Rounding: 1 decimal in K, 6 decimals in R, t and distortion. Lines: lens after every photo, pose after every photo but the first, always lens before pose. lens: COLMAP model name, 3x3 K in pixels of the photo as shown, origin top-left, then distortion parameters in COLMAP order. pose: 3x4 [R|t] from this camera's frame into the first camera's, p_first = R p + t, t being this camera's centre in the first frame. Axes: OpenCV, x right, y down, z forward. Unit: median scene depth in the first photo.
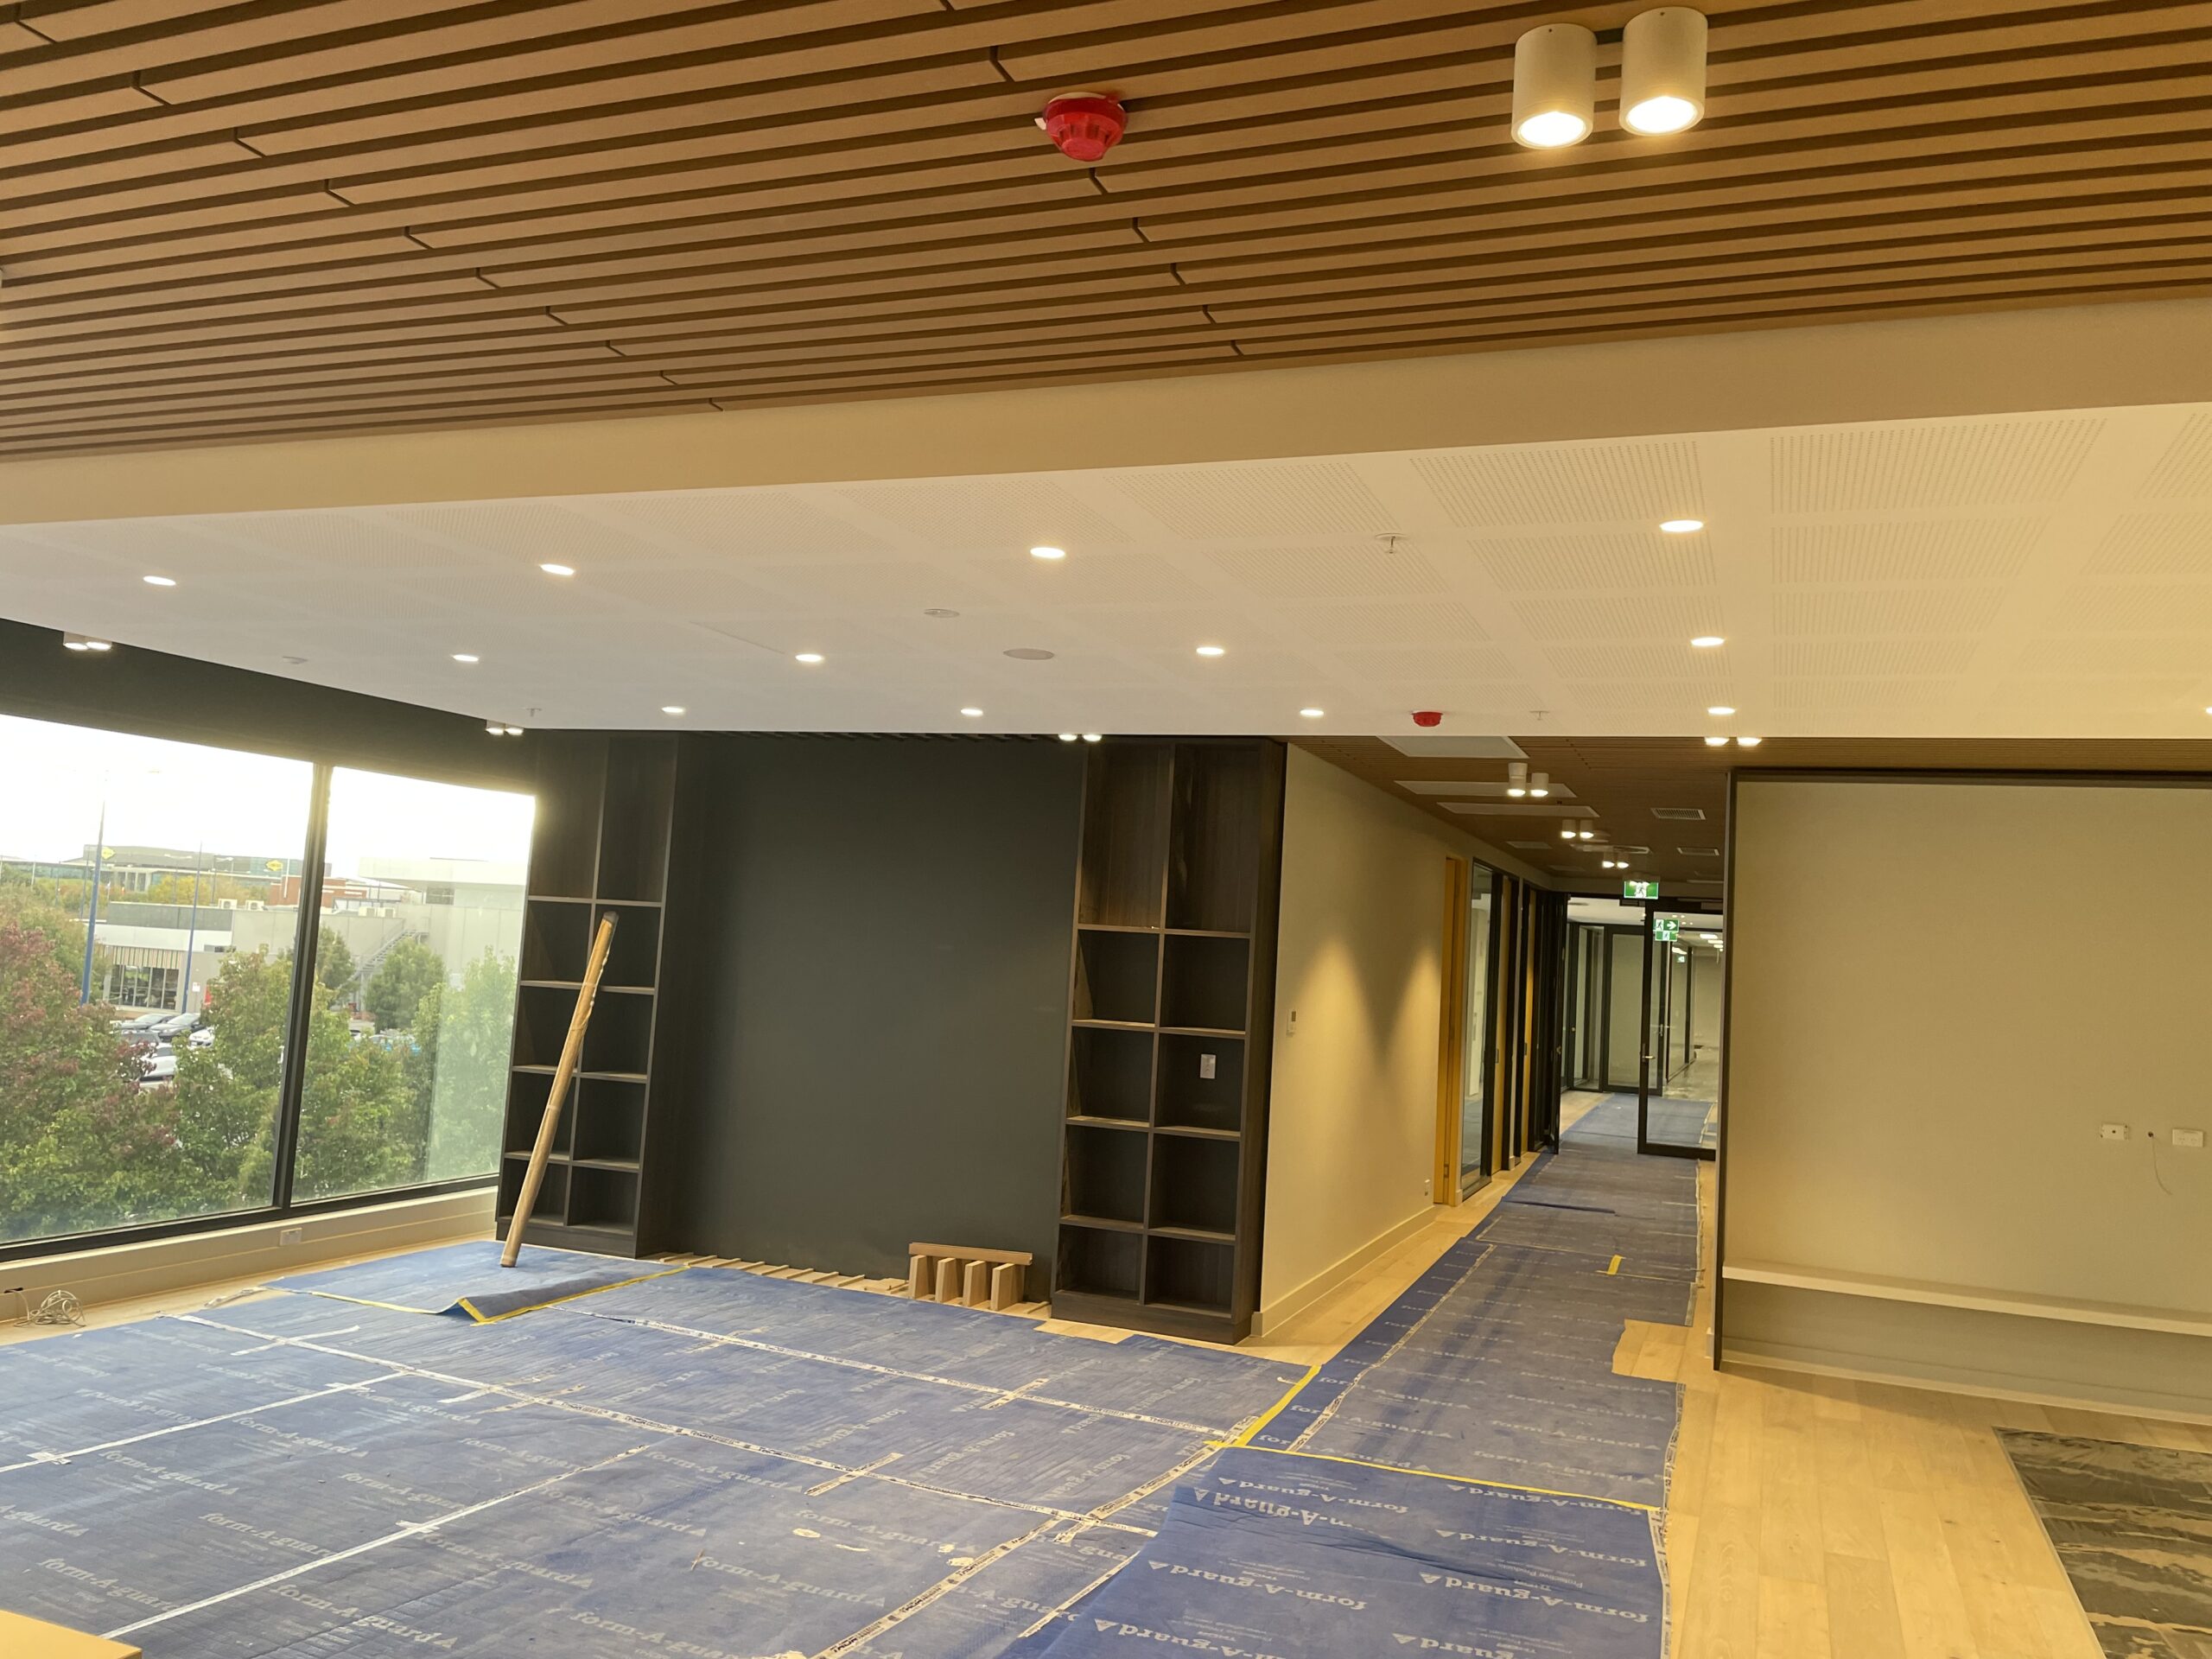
lens RADIAL K [[1682.6, 0, 1109.4], [0, 1682.6, 829.5], [0, 0, 1]] dist [0.123471, 0.003982]
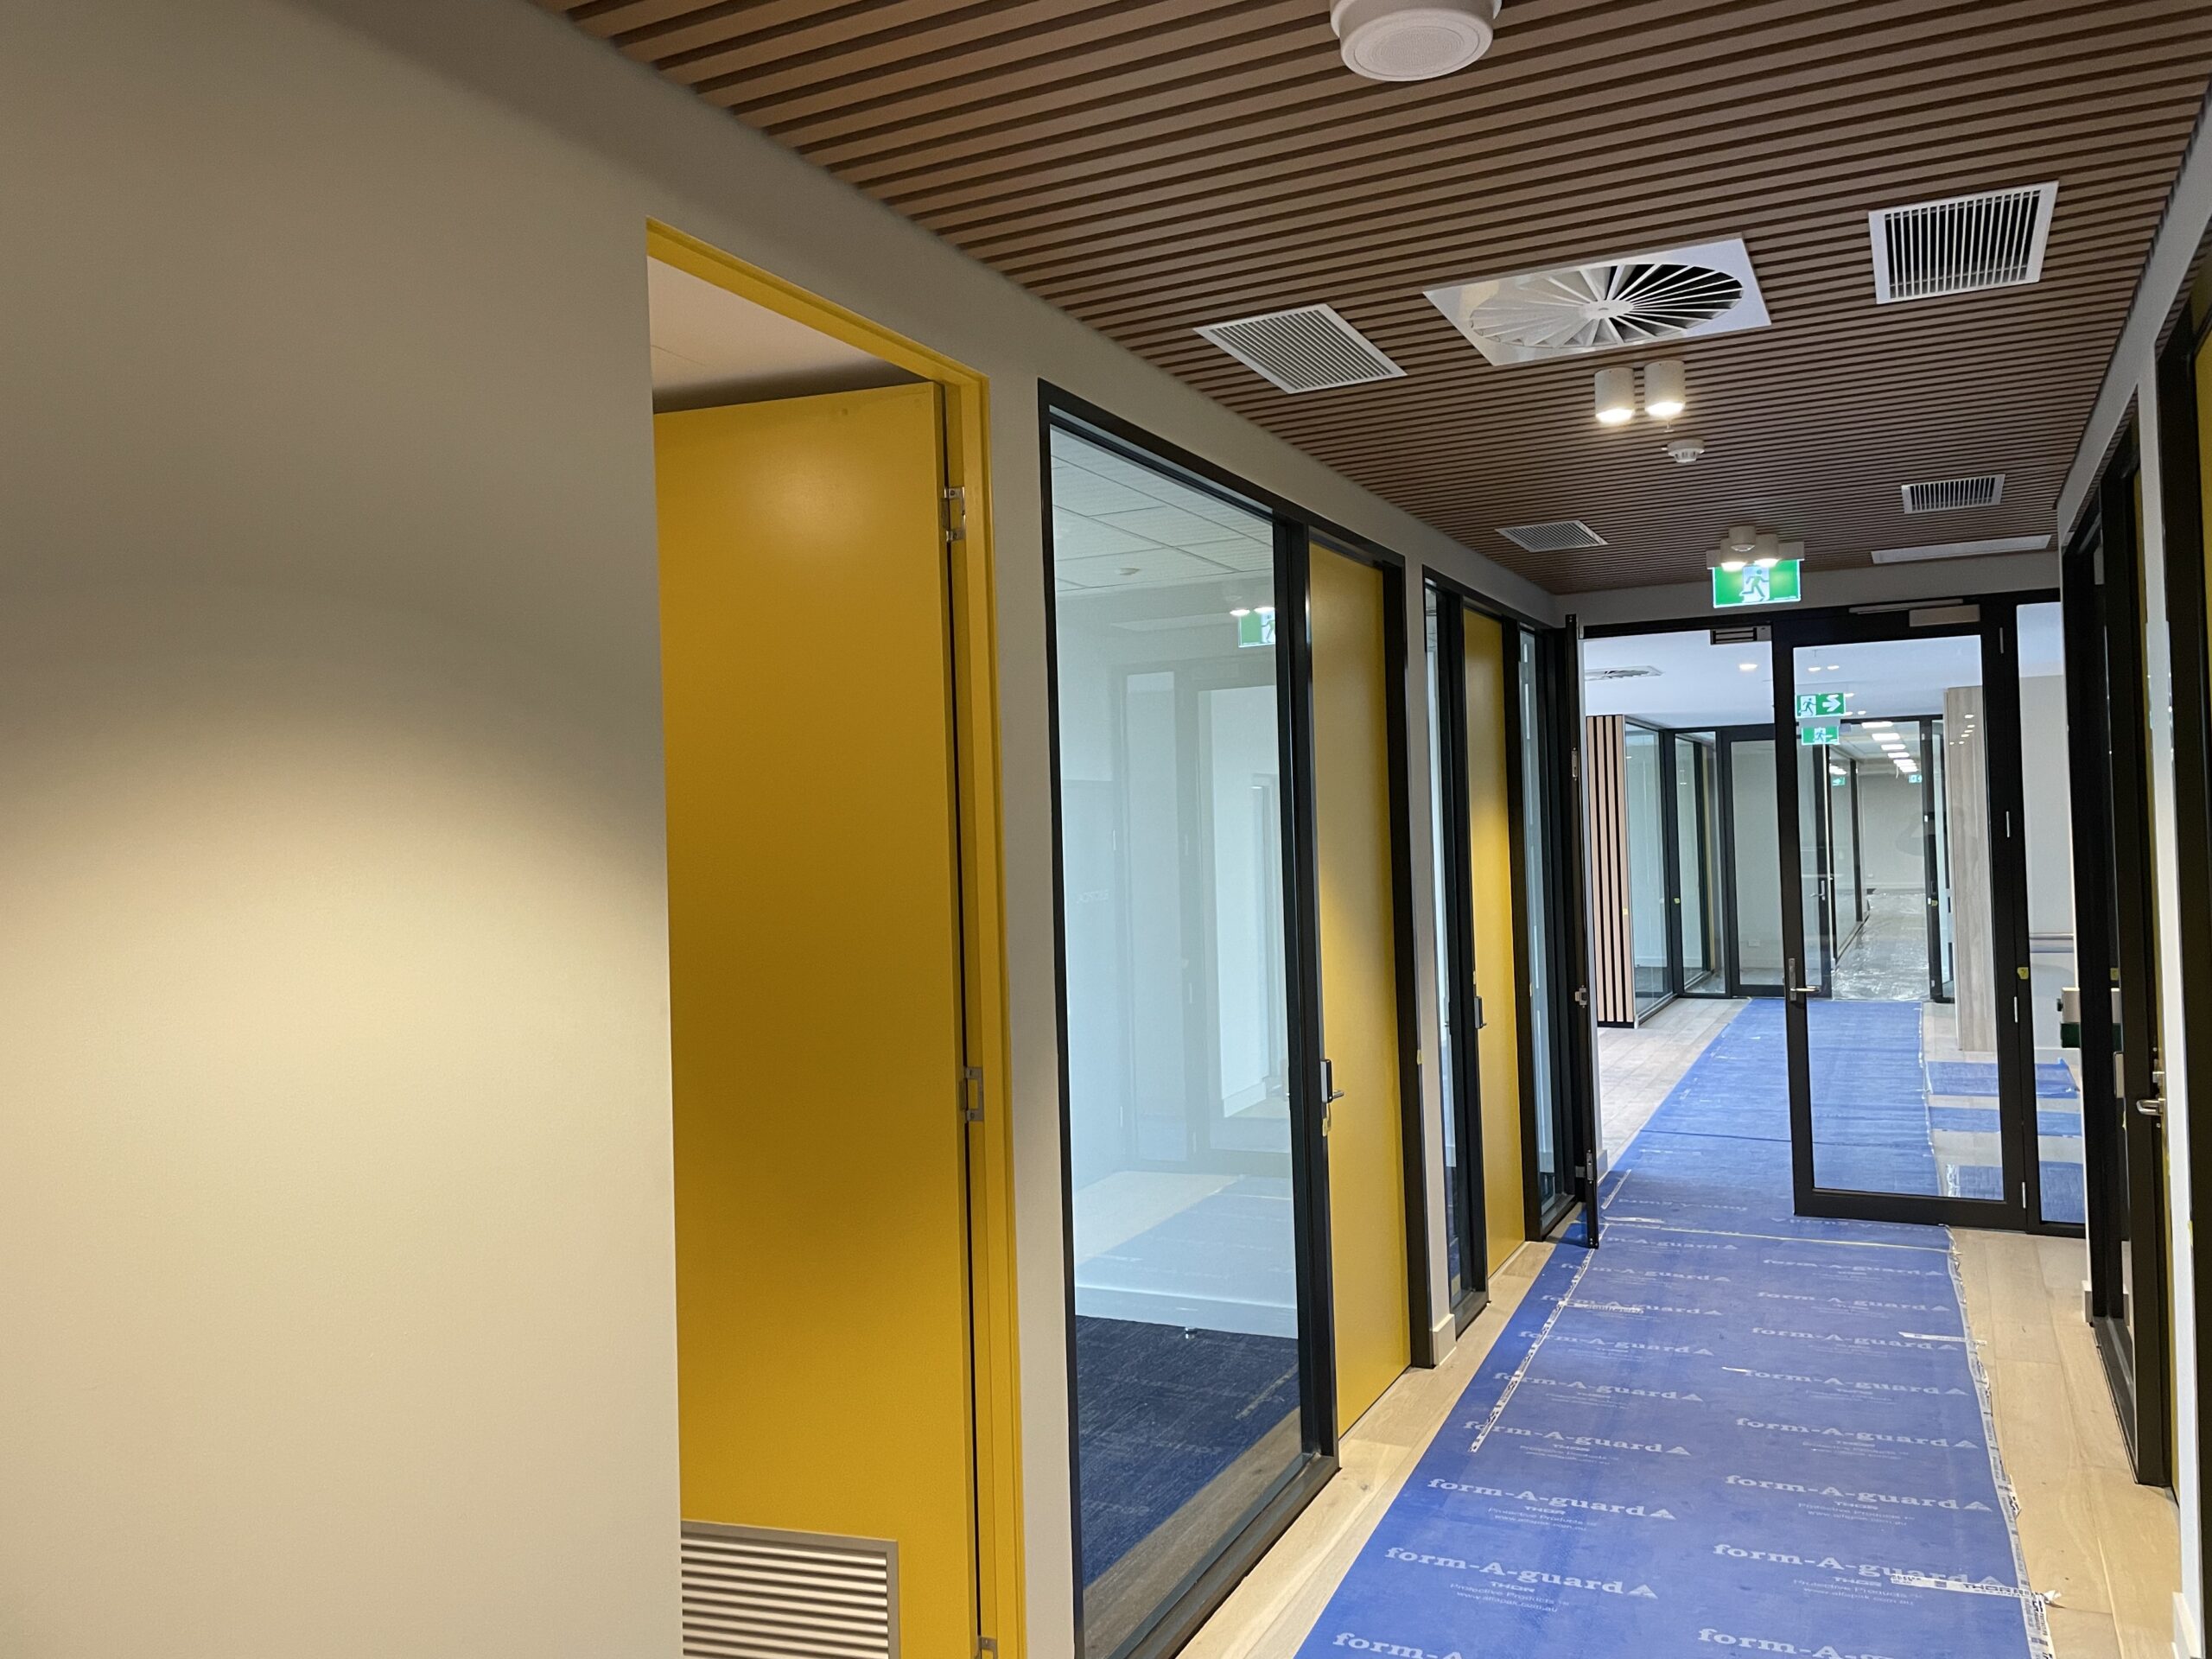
lens RADIAL K [[1682.6, 0, 1102.3], [0, 1682.6, 823.9], [0, 0, 1]] dist [0.123471, 0.003982]
pose [[0.992725, -0.091323, -0.078472, 0.129698], [0.095913, 0.993765, 0.056849, 0.037410], [0.072791, -0.063962, 0.995294, 0.407417]]
